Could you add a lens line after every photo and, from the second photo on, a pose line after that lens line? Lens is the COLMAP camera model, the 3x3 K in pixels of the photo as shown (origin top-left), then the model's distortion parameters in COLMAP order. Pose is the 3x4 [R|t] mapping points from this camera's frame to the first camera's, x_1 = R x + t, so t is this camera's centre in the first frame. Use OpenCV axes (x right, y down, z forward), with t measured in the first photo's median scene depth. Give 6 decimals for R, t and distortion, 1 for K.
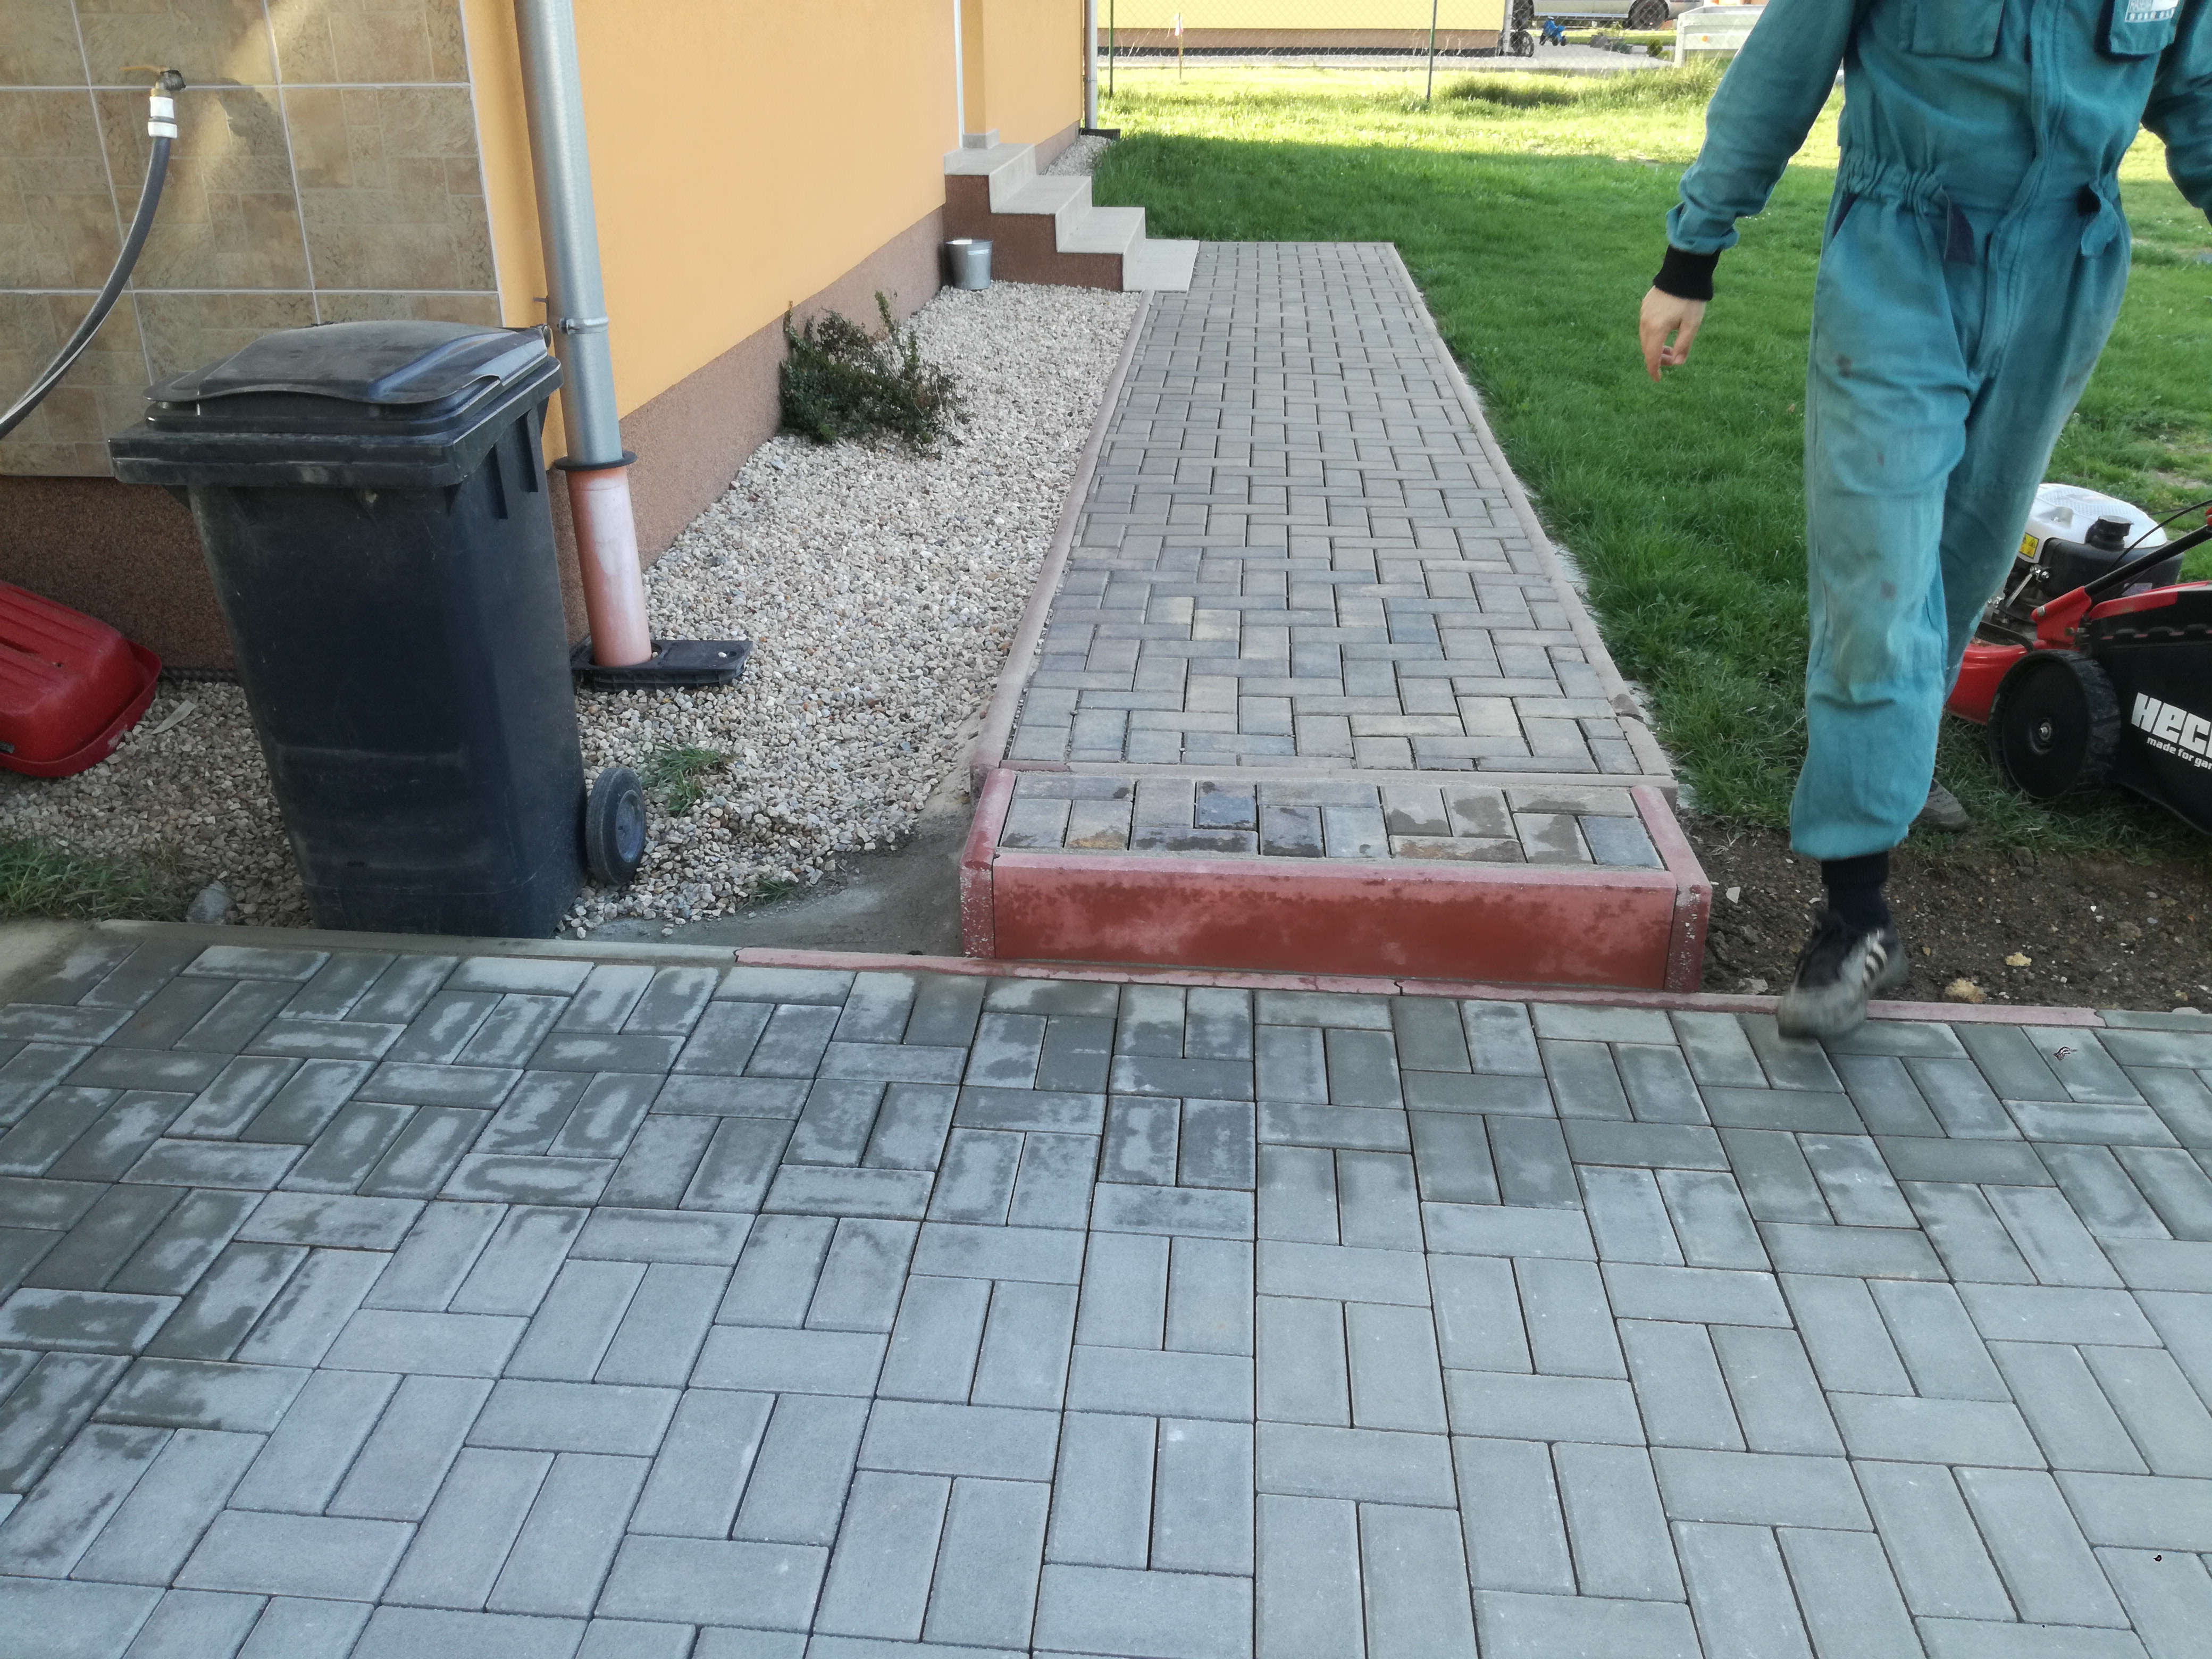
lens RADIAL K [[1869.6, 0, 1092.9], [0, 1869.6, 836.6], [0, 0, 1]] dist [0.098148, -0.183285]
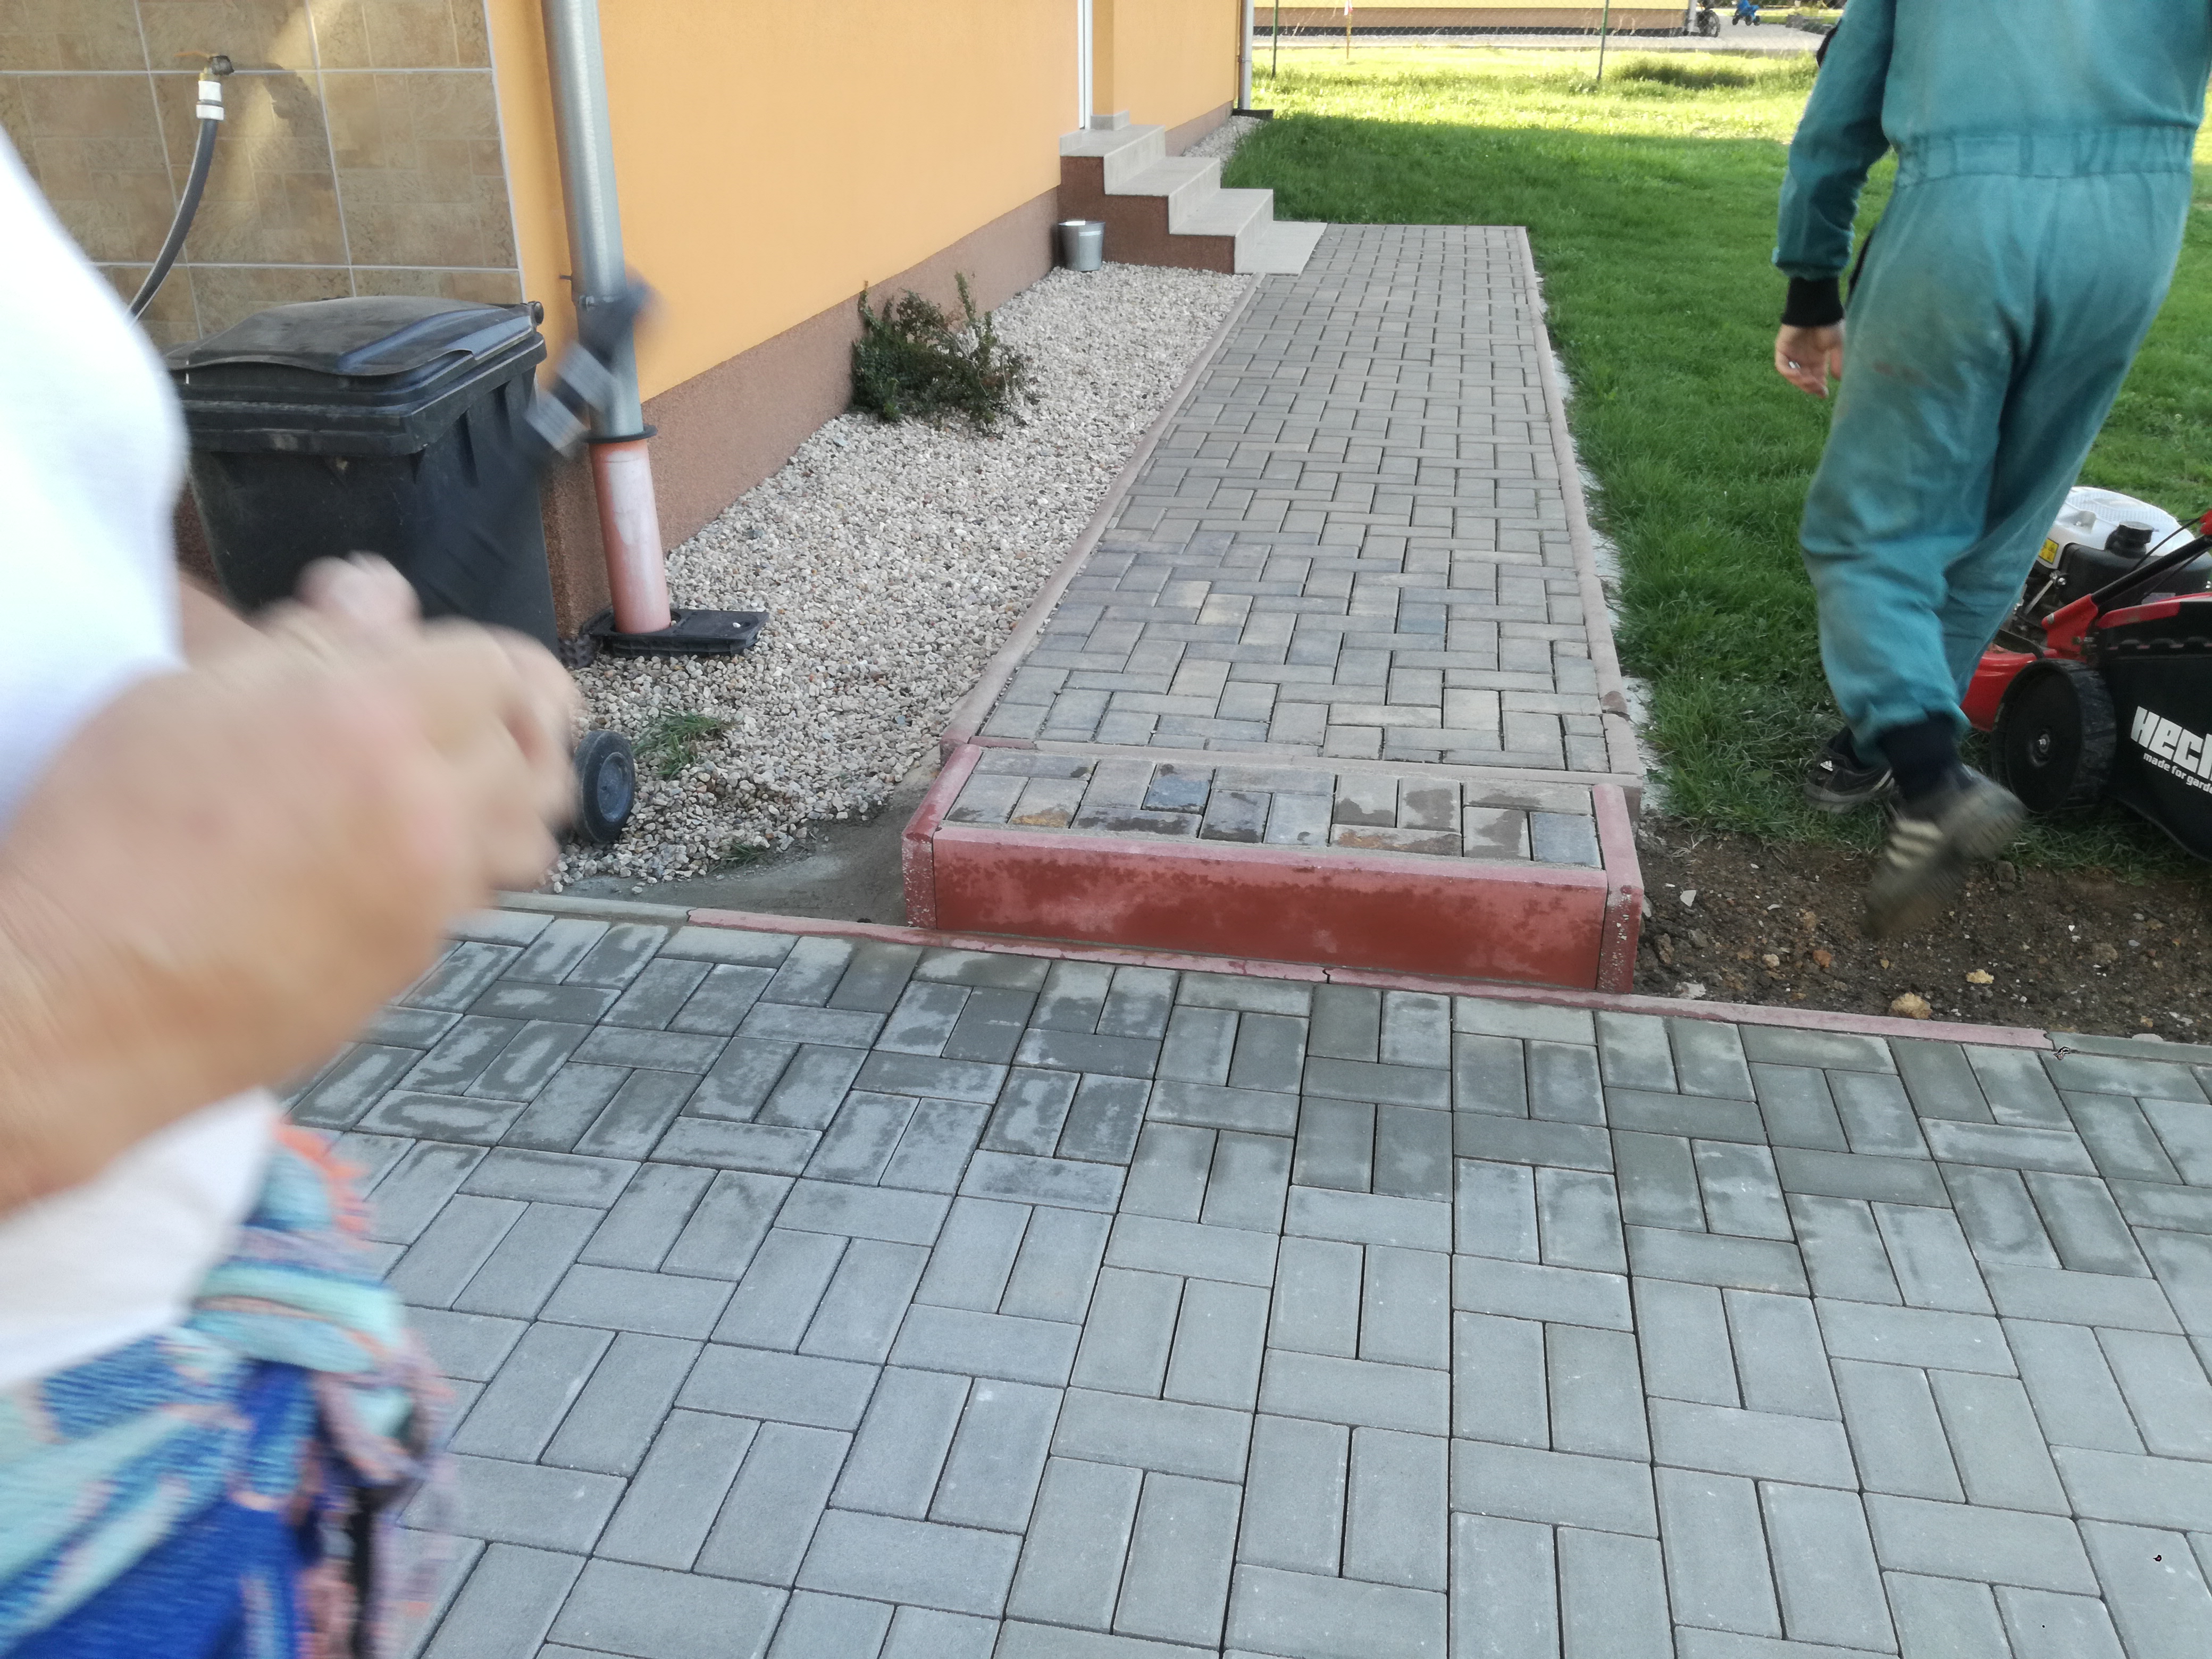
lens RADIAL K [[1869.6, 0, 1102.6], [0, 1869.6, 835.7], [0, 0, 1]] dist [0.098148, -0.183285]
pose [[0.994773, 0.039519, -0.094154, 0.131259], [-0.038642, 0.999191, 0.011112, -0.000735], [0.094517, -0.007416, 0.995496, -0.009420]]
